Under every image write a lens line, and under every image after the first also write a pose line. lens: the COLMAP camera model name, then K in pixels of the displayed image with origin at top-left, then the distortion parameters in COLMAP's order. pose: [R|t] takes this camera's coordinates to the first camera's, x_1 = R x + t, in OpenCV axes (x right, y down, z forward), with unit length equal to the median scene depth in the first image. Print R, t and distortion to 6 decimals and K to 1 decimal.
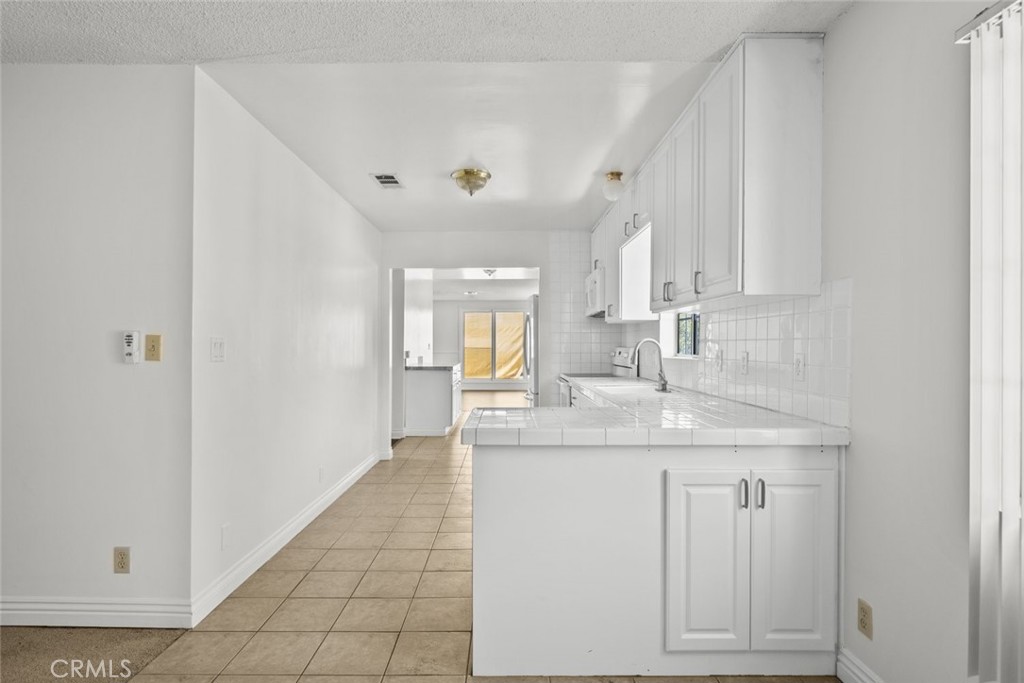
lens RADIAL K [[531.9, 0, 509.5], [0, 531.9, 346.4], [0, 0, 1]] dist [-0.000390, 0.000336]
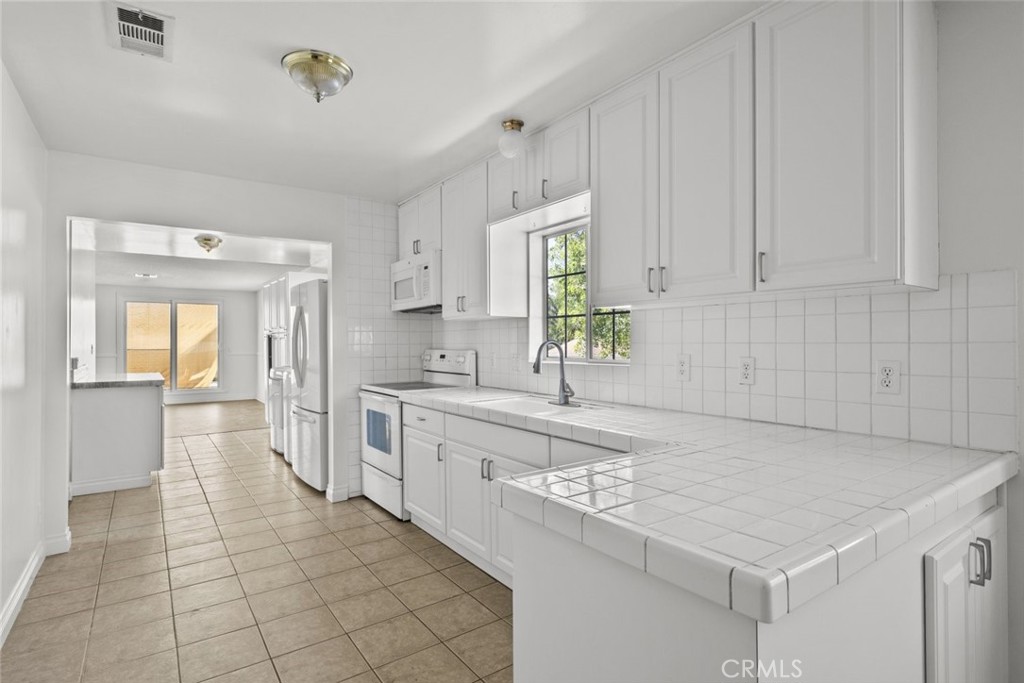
lens RADIAL K [[515.4, 0, 512.0], [0, 515.4, 341.5], [0, 0, 1]] dist [-0.002146, -0.000151]
pose [[0.817779, -0.004549, 0.575515, -0.229007], [0.007452, 0.999969, -0.002685, -0.010987], [-0.575485, 0.006485, 0.817787, 0.406823]]
